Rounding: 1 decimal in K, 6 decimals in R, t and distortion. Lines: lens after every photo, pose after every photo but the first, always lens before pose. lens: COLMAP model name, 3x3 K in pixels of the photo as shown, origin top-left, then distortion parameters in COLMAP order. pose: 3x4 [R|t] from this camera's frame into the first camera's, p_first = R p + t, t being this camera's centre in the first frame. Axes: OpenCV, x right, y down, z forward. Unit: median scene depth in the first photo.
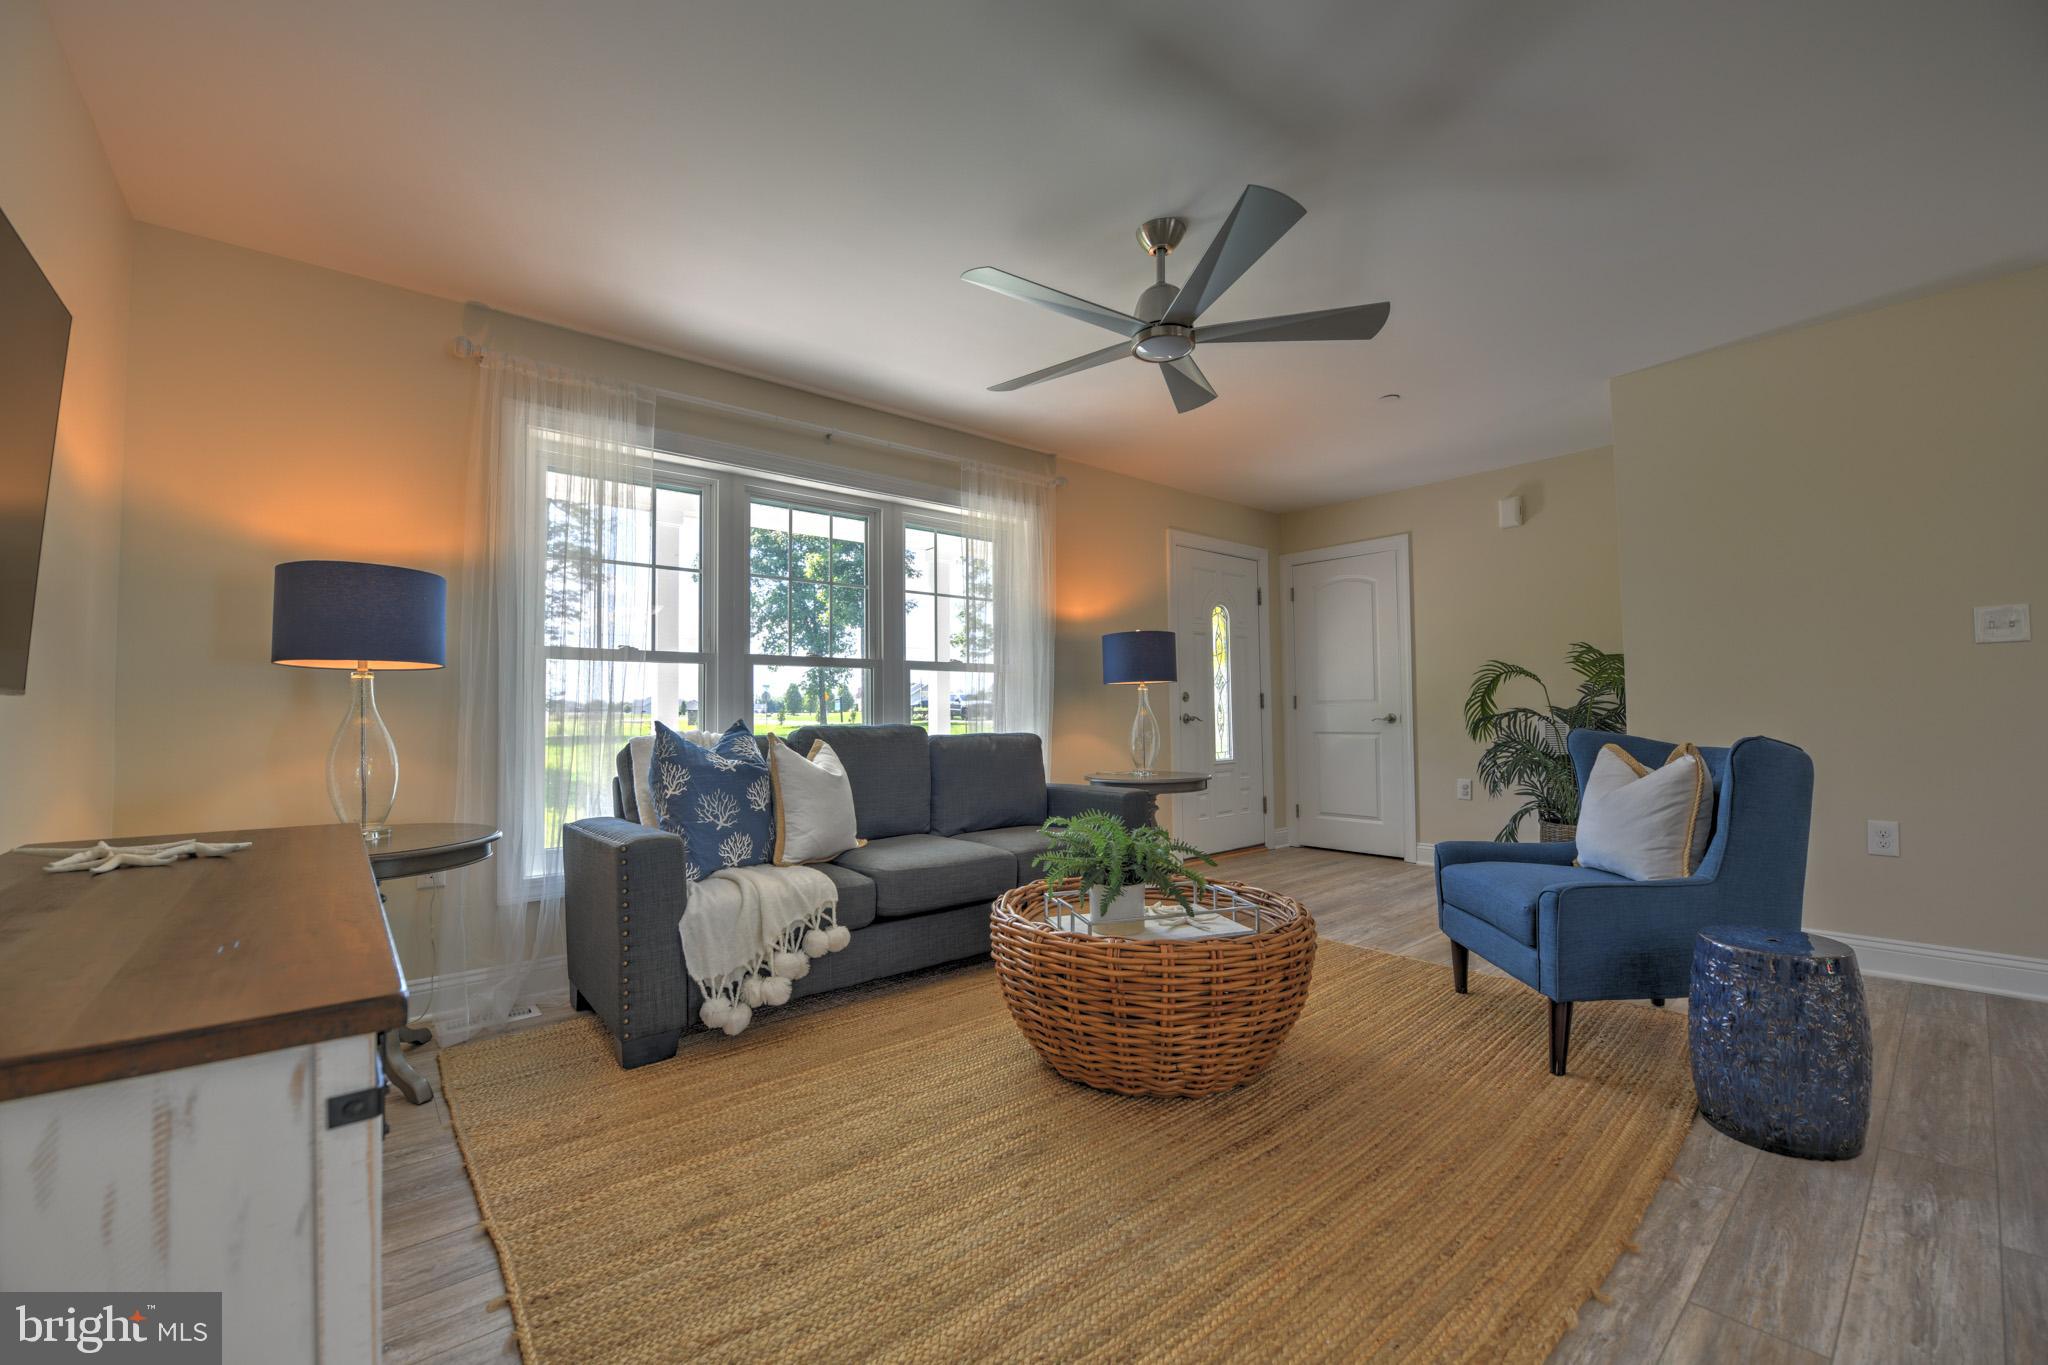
lens RADIAL K [[813.7, 0, 1020.7], [0, 813.7, 685.1], [0, 0, 1]] dist [-0.016843, -0.001869]
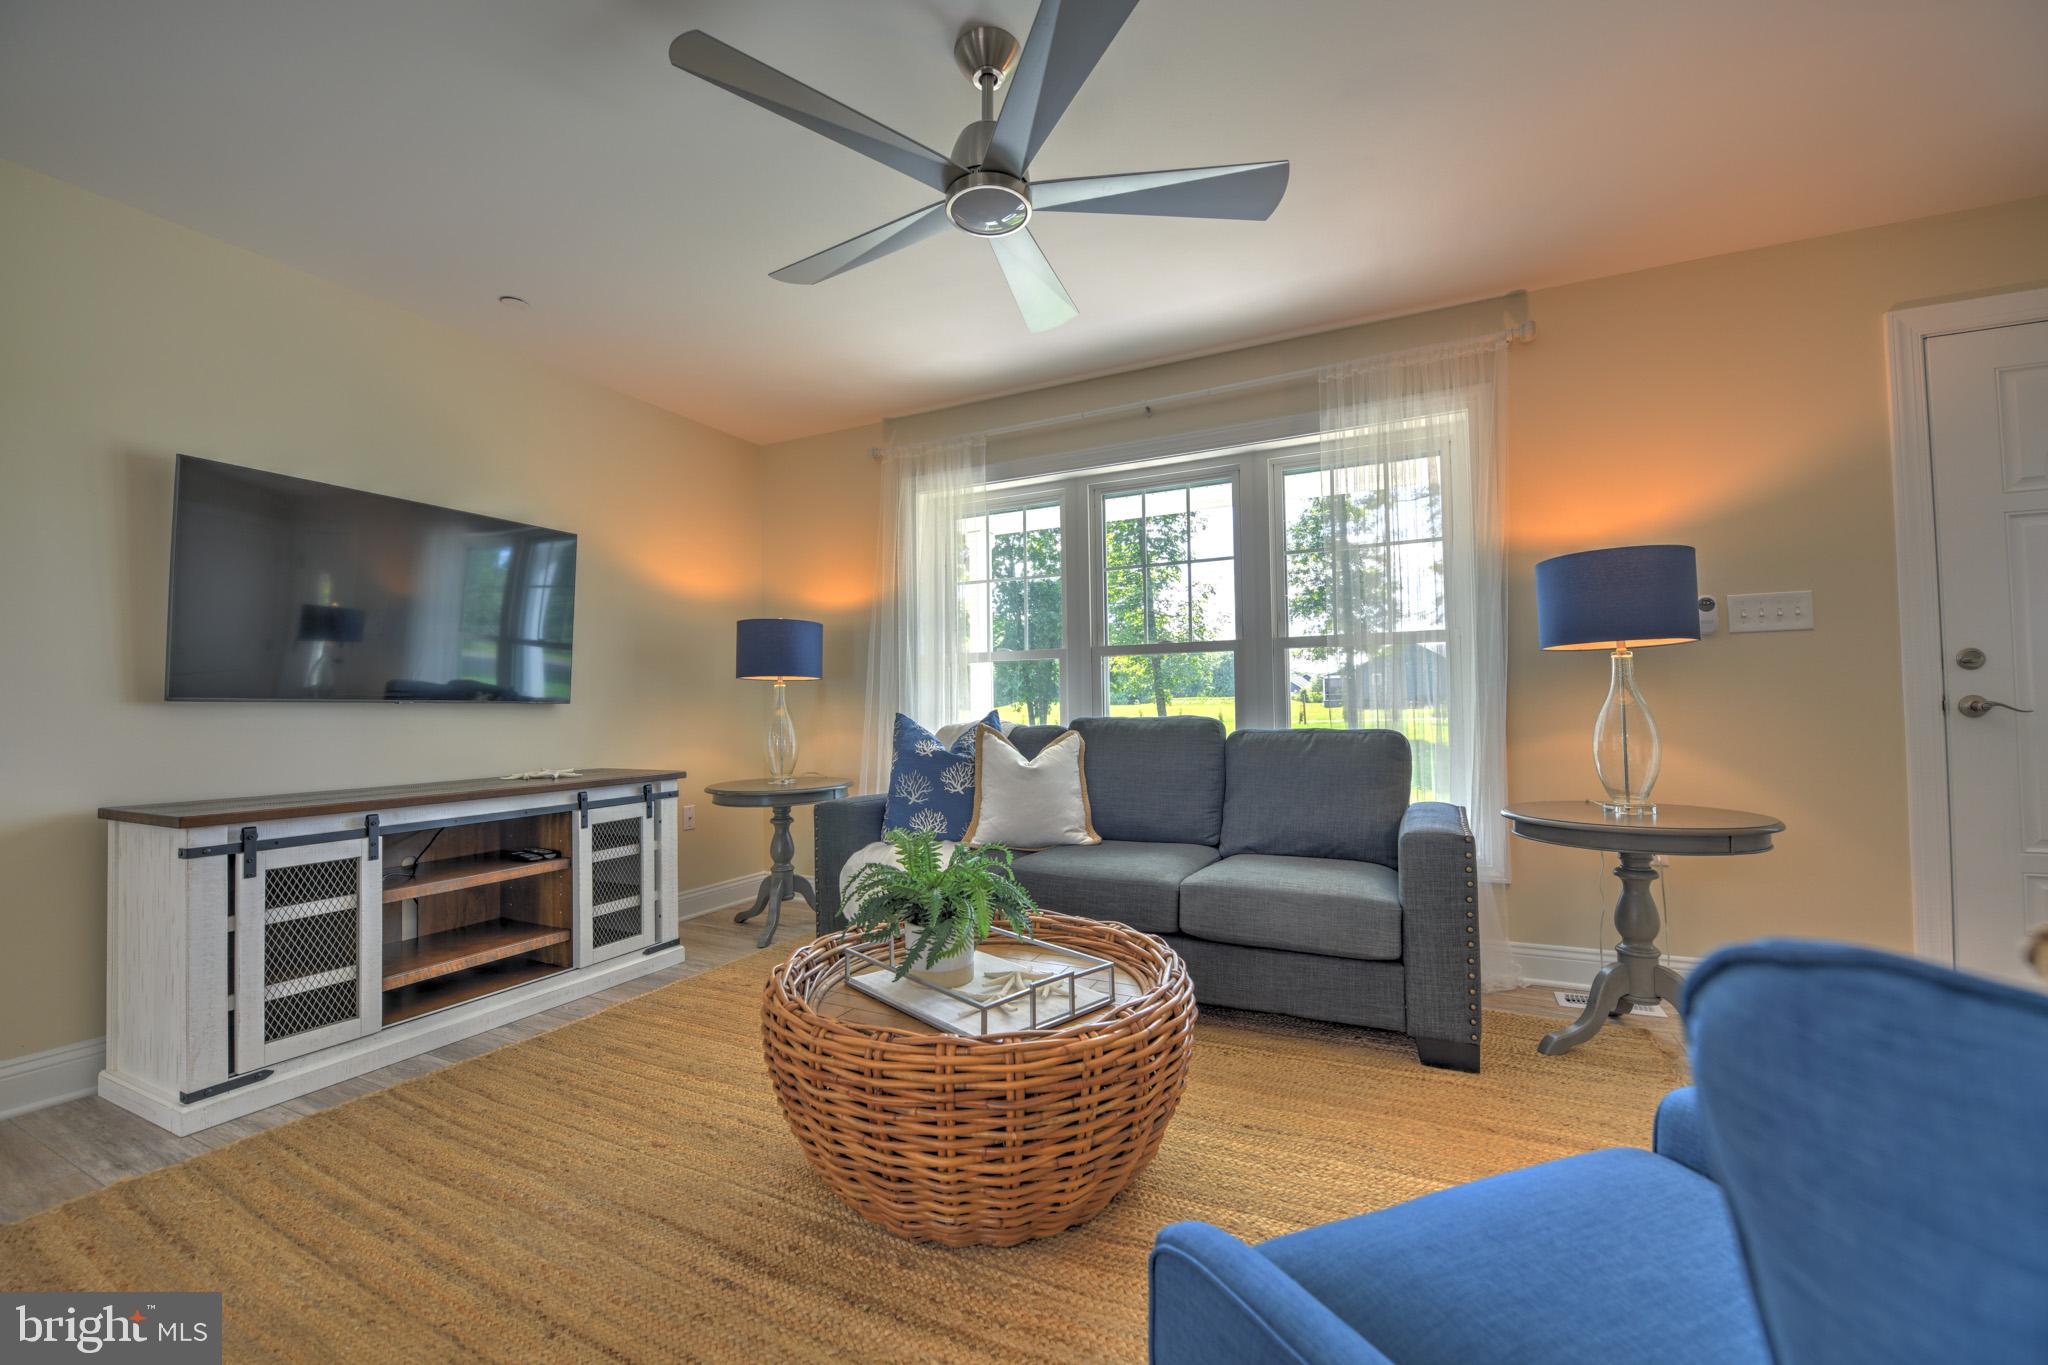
lens RADIAL K [[813.7, 0, 1026.5], [0, 813.7, 684.8], [0, 0, 1]] dist [-0.016843, -0.001869]
pose [[0.412045, -0.021044, -0.910920, 0.558910], [0.044336, 0.999012, -0.003025, 0.009446], [0.910084, -0.039140, 0.412571, 0.472200]]
